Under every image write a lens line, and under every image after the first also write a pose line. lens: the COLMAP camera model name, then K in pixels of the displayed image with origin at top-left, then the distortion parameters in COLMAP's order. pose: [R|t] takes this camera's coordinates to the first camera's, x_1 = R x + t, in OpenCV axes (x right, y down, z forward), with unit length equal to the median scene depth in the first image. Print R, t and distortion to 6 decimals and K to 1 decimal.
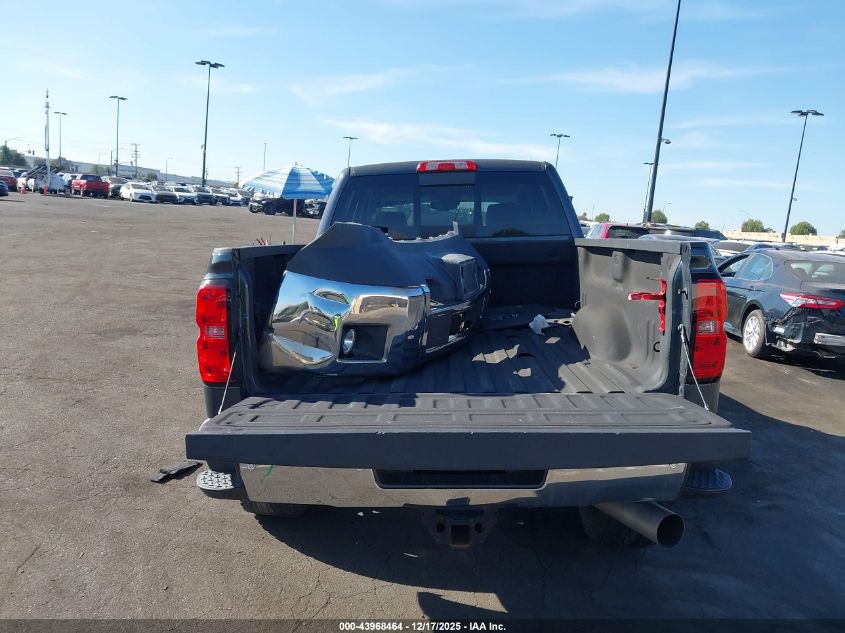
lens RADIAL K [[666.9, 0, 418.7], [0, 666.9, 317.2], [0, 0, 1]] dist [0.008967, -0.003936]
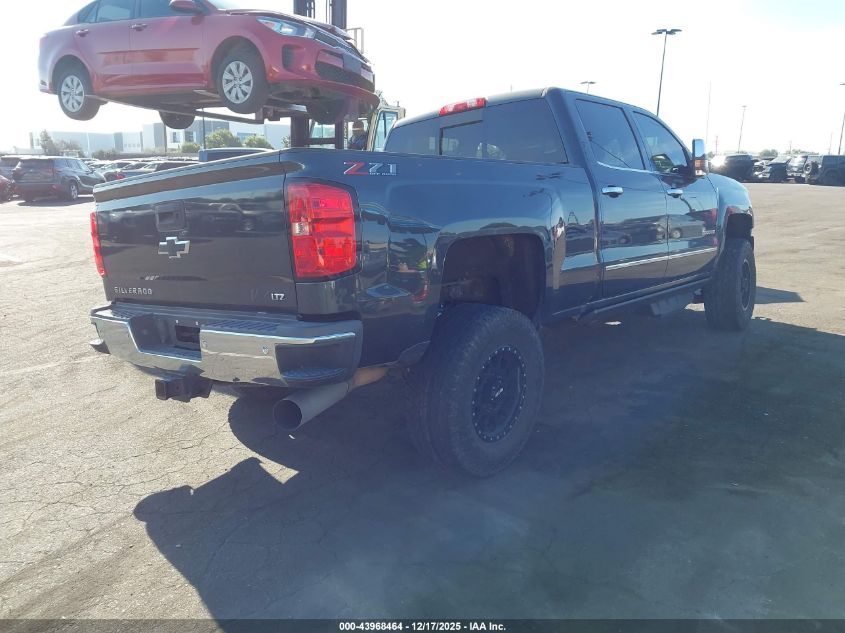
lens RADIAL K [[666.9, 0, 418.7], [0, 666.9, 317.2], [0, 0, 1]] dist [0.008967, -0.003936]
pose [[0.772039, 0.052761, -0.633381, 0.781309], [-0.031022, 0.998489, 0.045362, 0.064555], [0.634817, -0.015373, 0.772509, 0.182989]]
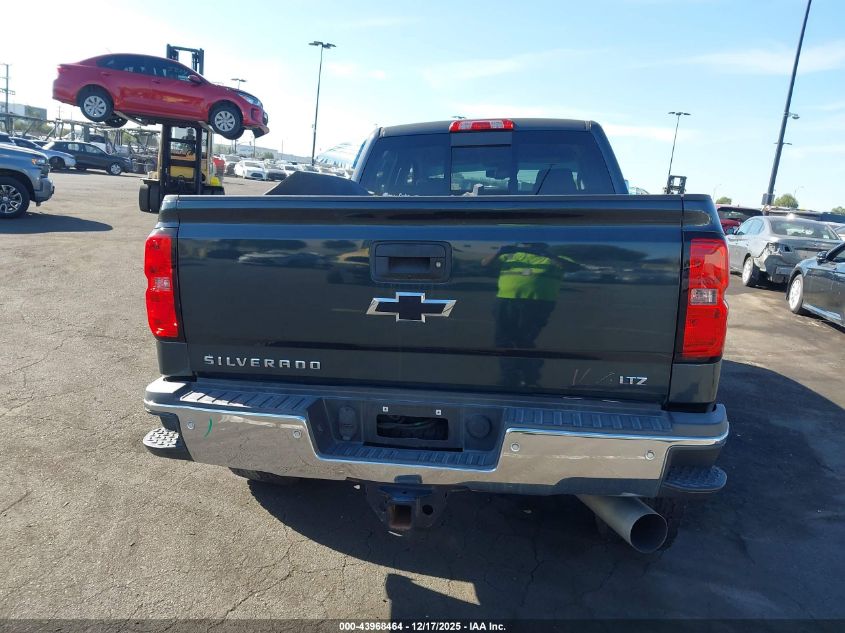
lens RADIAL K [[666.9, 0, 418.7], [0, 666.9, 317.2], [0, 0, 1]] dist [0.008967, -0.003936]
pose [[0.987084, 0.040358, -0.155034, 0.130756], [-0.036061, 0.998886, 0.030428, 0.018021], [0.156089, -0.024445, 0.987440, 0.072209]]
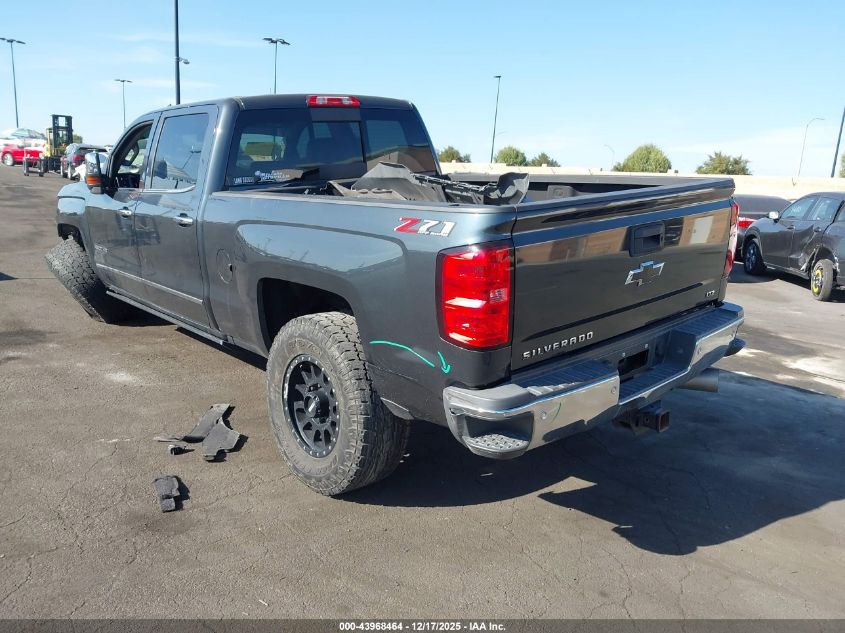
lens RADIAL K [[671.3, 0, 422.5], [0, 671.3, 316.5], [0, 0, 1]] dist [0.000958, -0.003433]
pose [[0.733837, -0.176953, 0.655874, -0.649955], [0.103299, 0.983318, 0.149717, -0.064429], [-0.671425, -0.042117, 0.739875, 0.227693]]
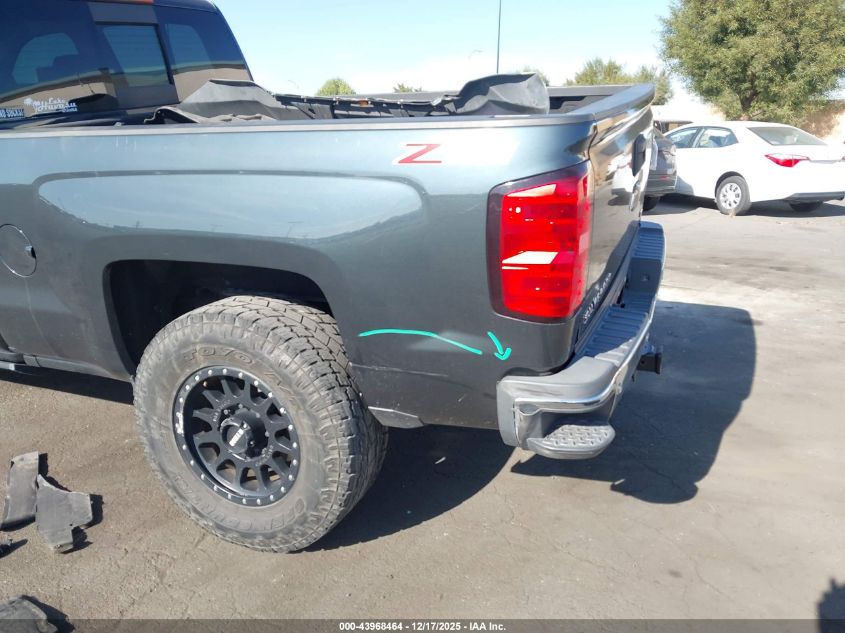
lens RADIAL K [[654.9, 0, 416.9], [0, 654.9, 324.7], [0, 0, 1]] dist [0.004830, -0.037787]
pose [[0.351020, -0.345888, 0.870142, -0.623071], [0.158672, 0.937806, 0.308775, -0.083597], [-0.922826, 0.029681, 0.384072, 0.578830]]
